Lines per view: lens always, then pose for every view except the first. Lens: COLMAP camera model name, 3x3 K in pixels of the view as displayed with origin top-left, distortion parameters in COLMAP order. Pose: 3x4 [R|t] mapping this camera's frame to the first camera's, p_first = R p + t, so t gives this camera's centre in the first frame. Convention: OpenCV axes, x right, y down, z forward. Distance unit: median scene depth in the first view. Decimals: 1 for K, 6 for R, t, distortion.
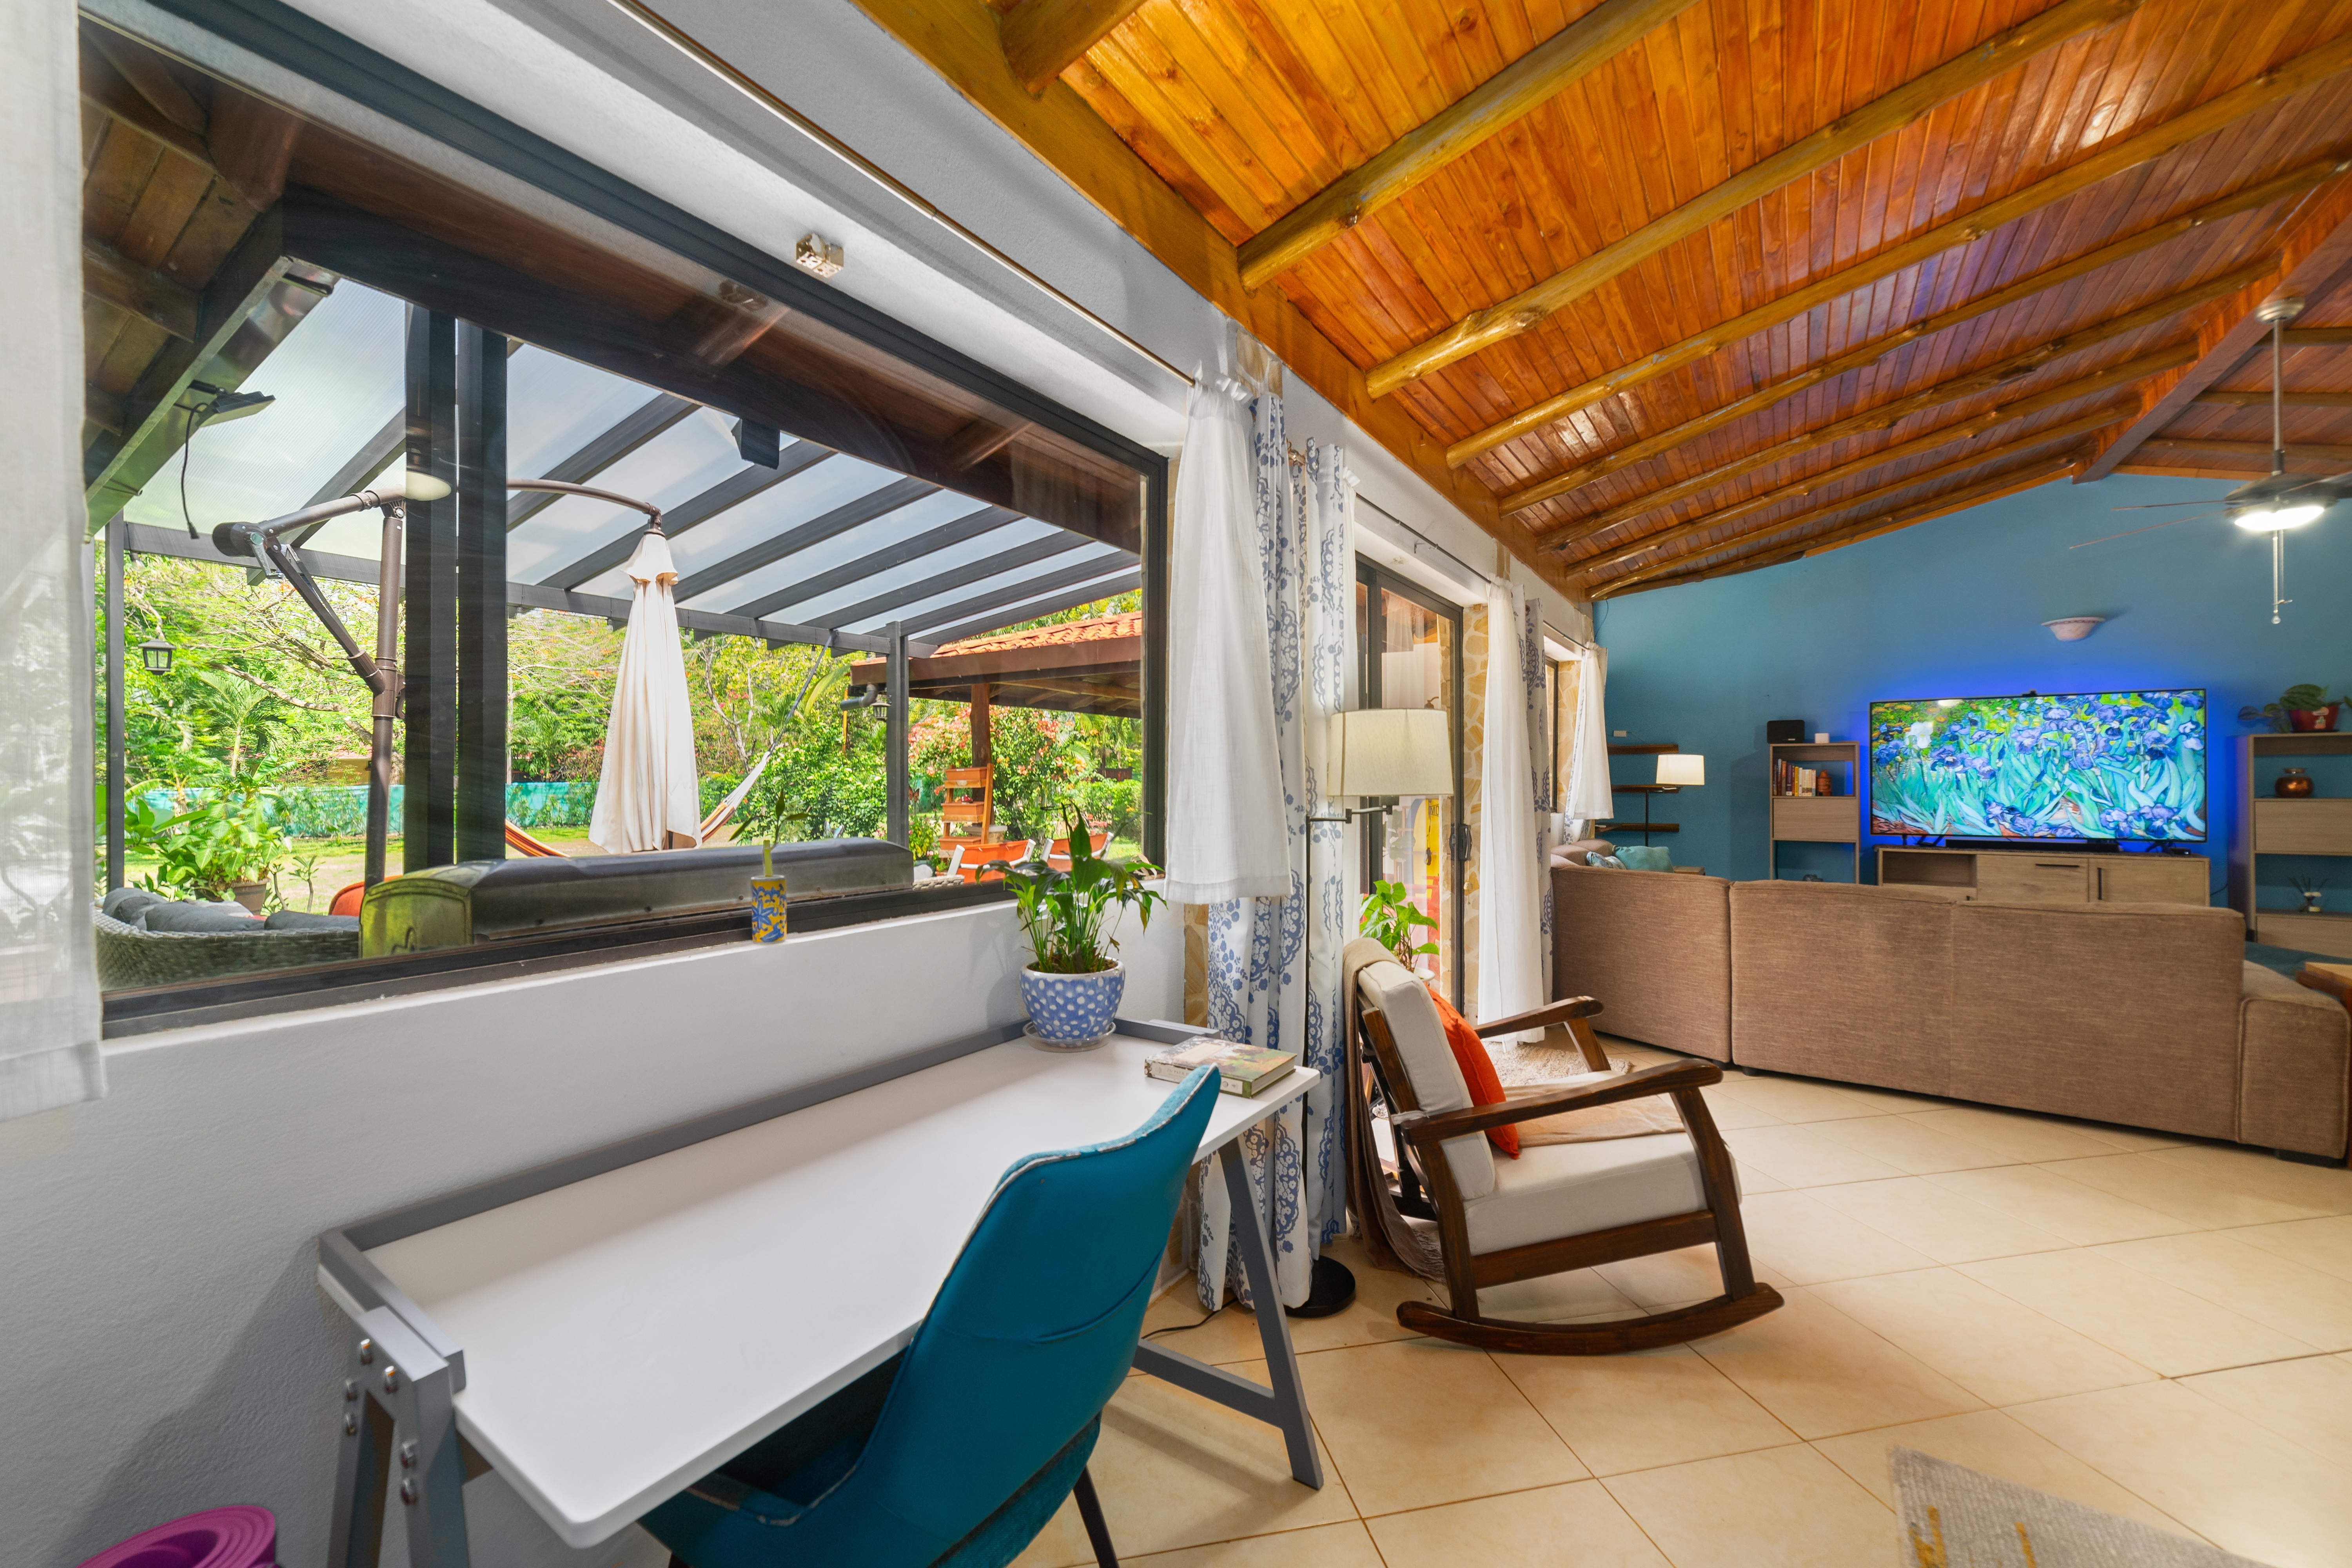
lens RADIAL K [[918.5, 0, 1165.4], [0, 918.5, 780.3], [0, 0, 1]] dist [-0.006352, 0.001248]
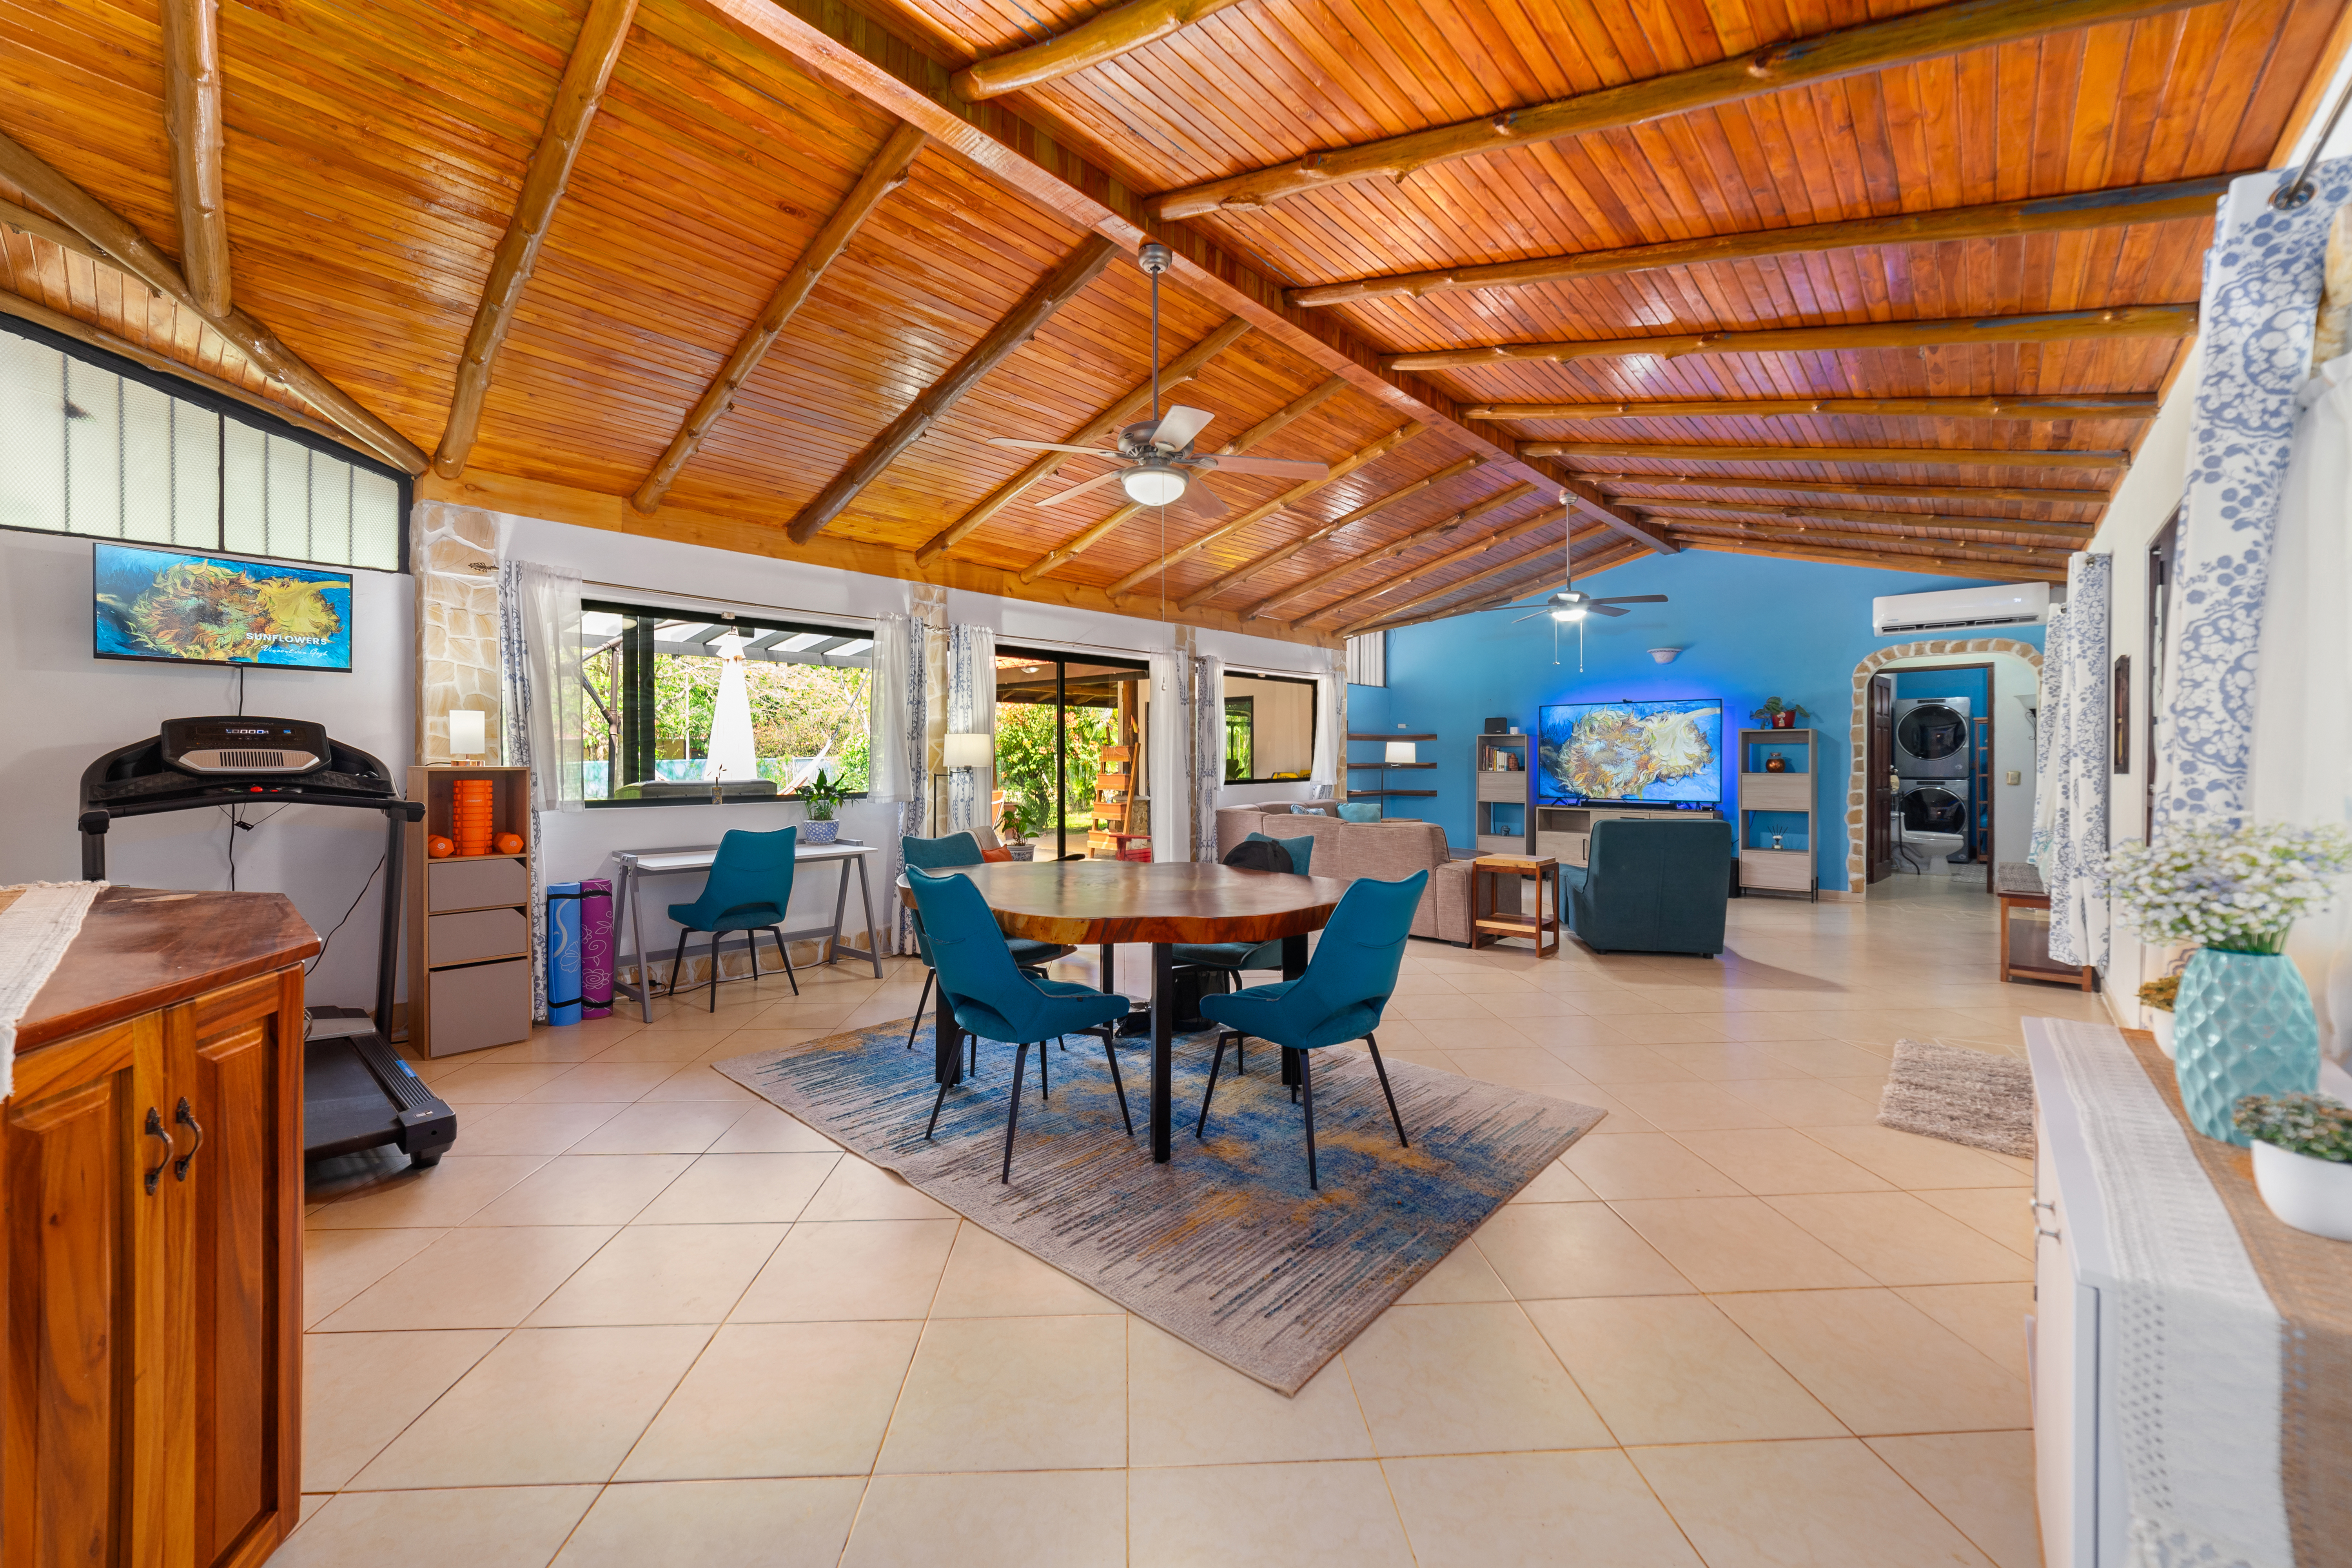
lens RADIAL K [[918.5, 0, 1175.0], [0, 918.5, 774.0], [0, 0, 1]] dist [-0.006352, 0.001248]
pose [[0.991099, 0.005989, -0.132990, 0.422102], [-0.003491, 0.999813, 0.019010, -0.004058], [0.133079, -0.018376, 0.990935, -0.538926]]
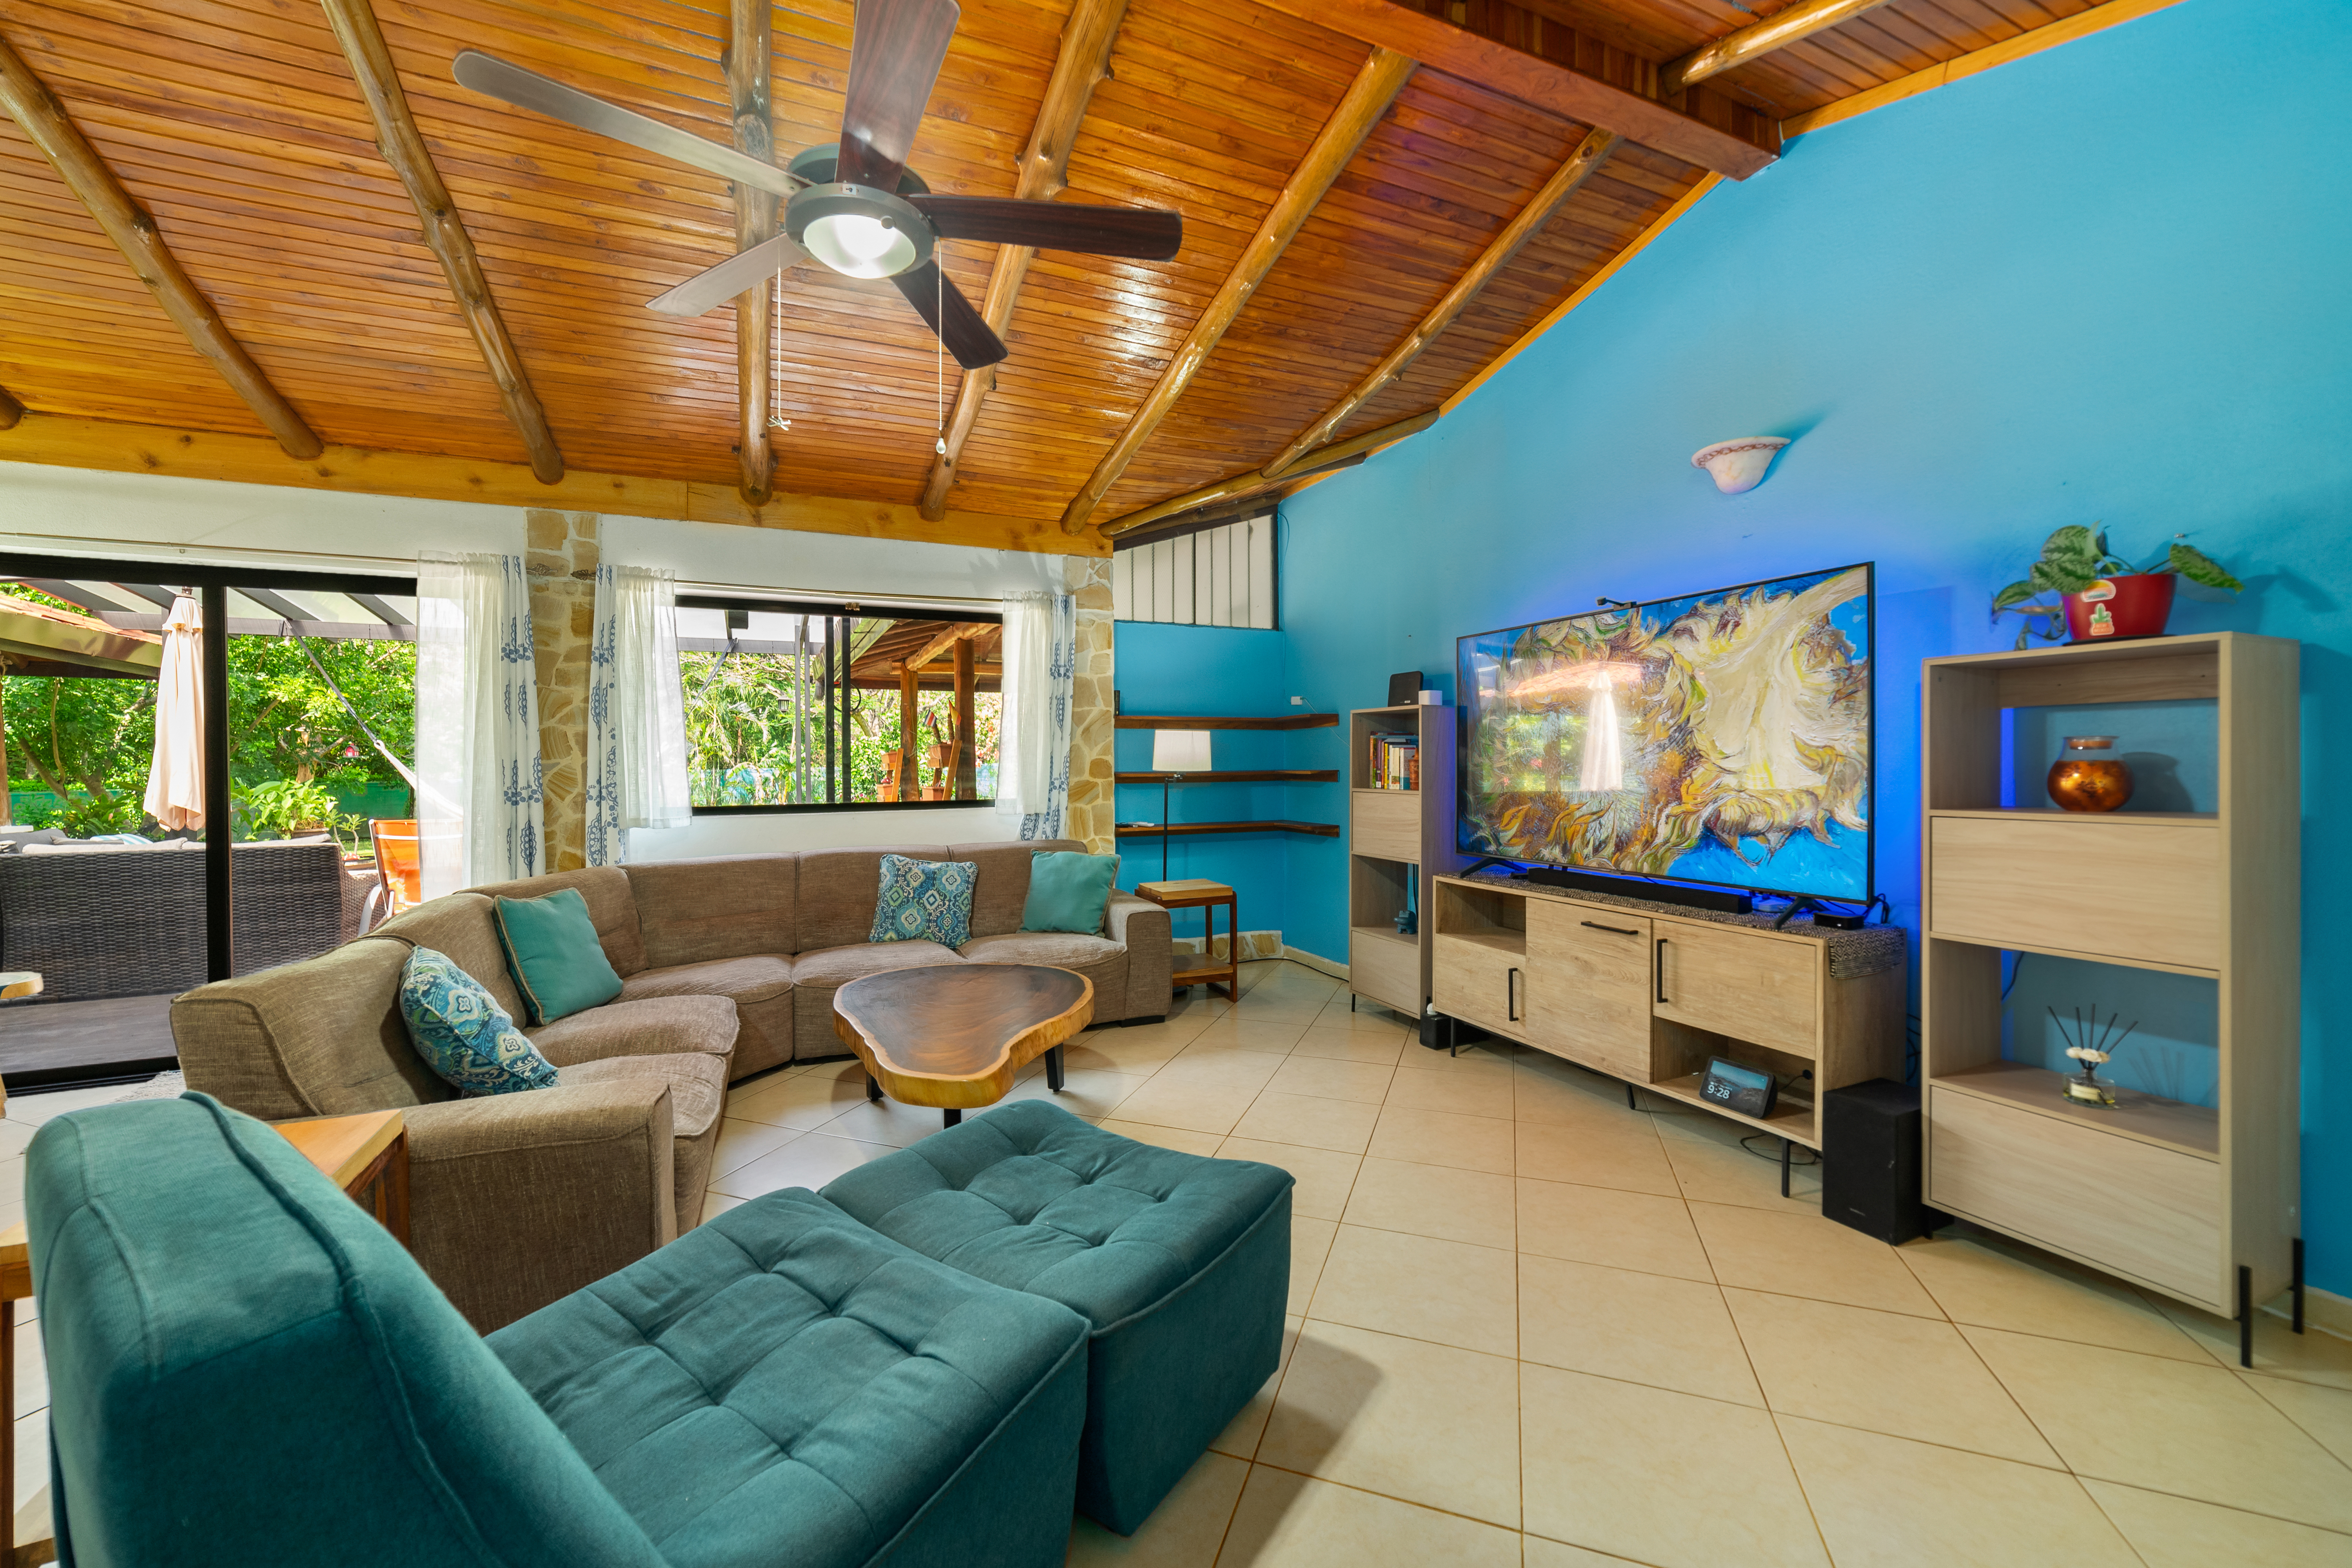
lens RADIAL K [[918.5, 0, 1164.5], [0, 918.5, 775.0], [0, 0, 1]] dist [-0.006352, 0.001248]
pose [[0.855984, 0.004065, -0.516987, 0.981433], [0.005510, 0.999841, 0.016986, -0.005040], [0.516973, -0.017388, 0.855825, 0.397906]]
